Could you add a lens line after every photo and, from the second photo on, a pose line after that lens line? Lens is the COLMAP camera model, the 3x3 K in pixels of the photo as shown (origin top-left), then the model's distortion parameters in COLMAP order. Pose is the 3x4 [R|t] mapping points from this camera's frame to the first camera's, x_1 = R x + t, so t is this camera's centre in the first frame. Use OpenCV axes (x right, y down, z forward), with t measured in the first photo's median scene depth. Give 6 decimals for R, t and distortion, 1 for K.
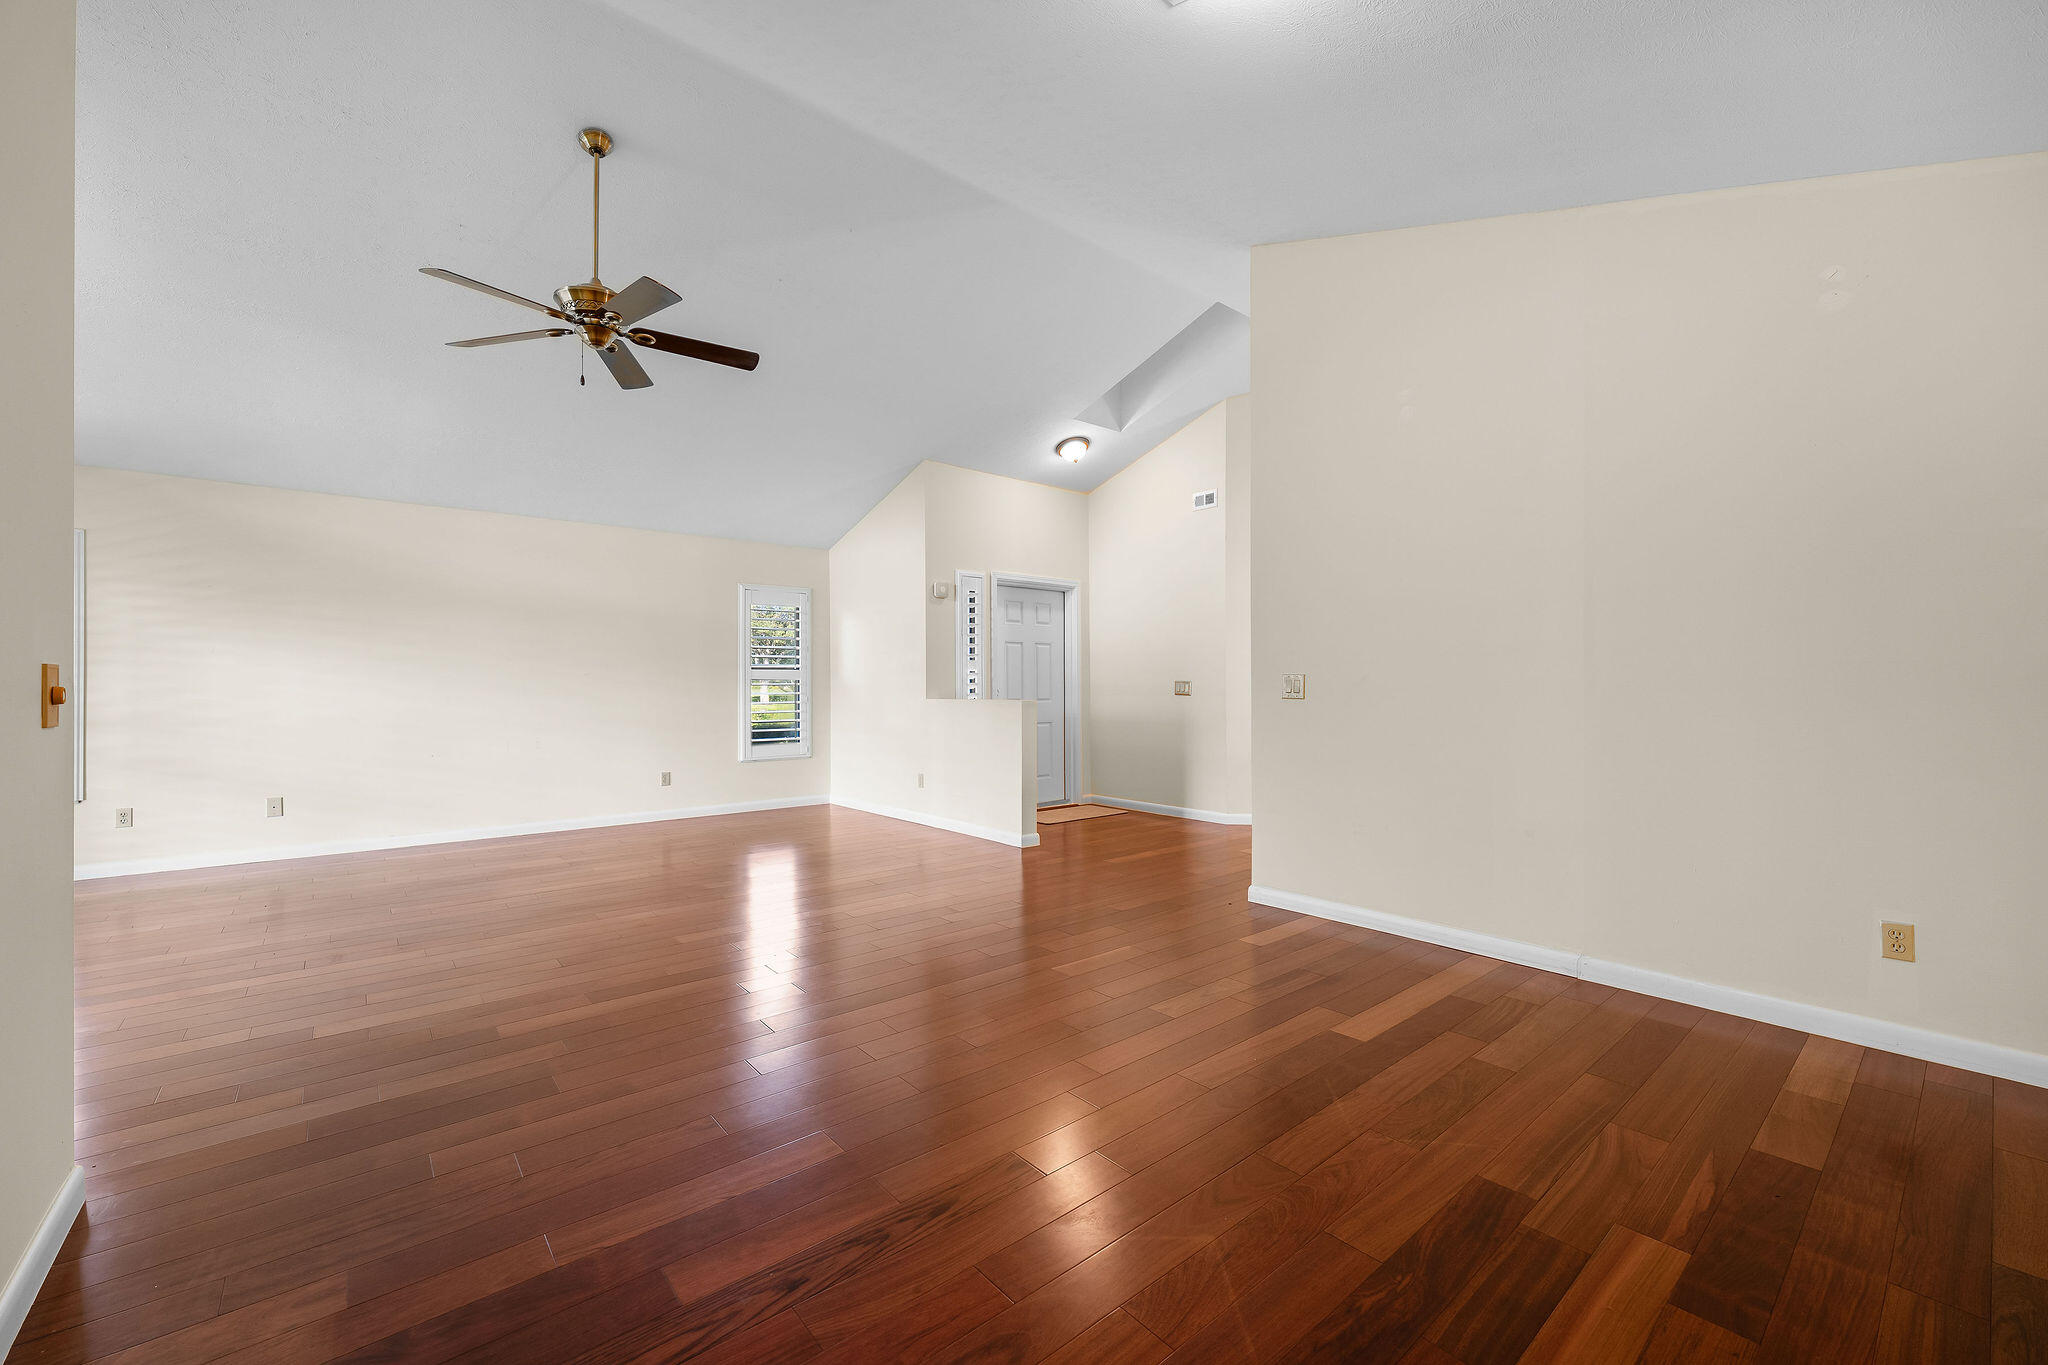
lens RADIAL K [[820.6, 0, 1021.4], [0, 820.6, 678.5], [0, 0, 1]] dist [0.000746, -0.000307]
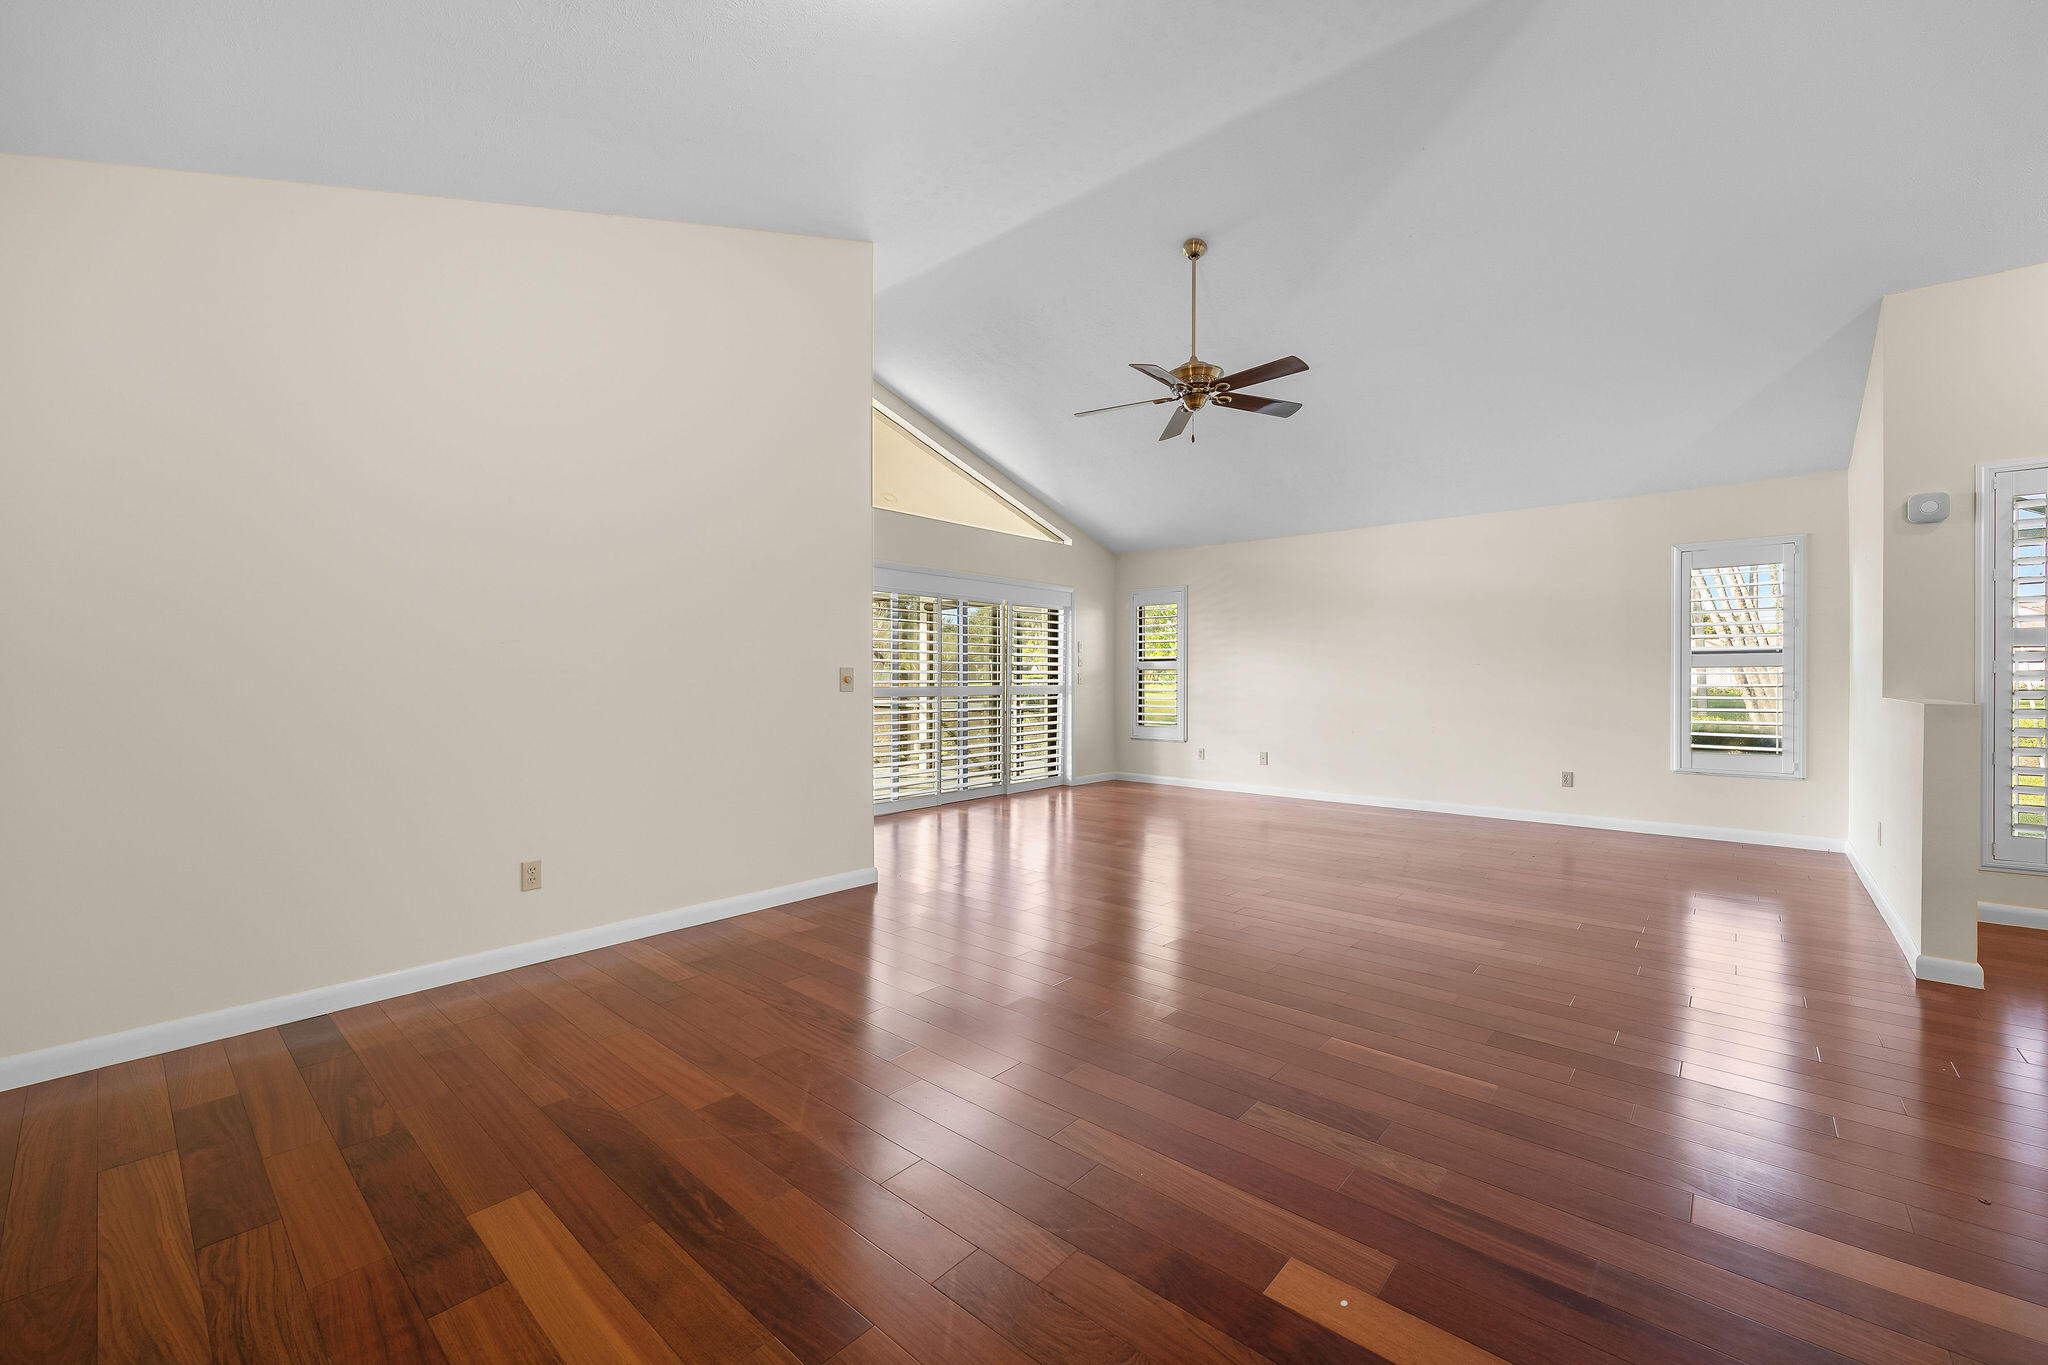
lens RADIAL K [[820.6, 0, 1021.4], [0, 820.6, 678.5], [0, 0, 1]] dist [0.000746, -0.000307]
pose [[0.145849, 0.004806, -0.989295, 0.376066], [0.010436, 0.999925, 0.006396, 0.000605], [0.989252, -0.011257, 0.145788, 0.291233]]
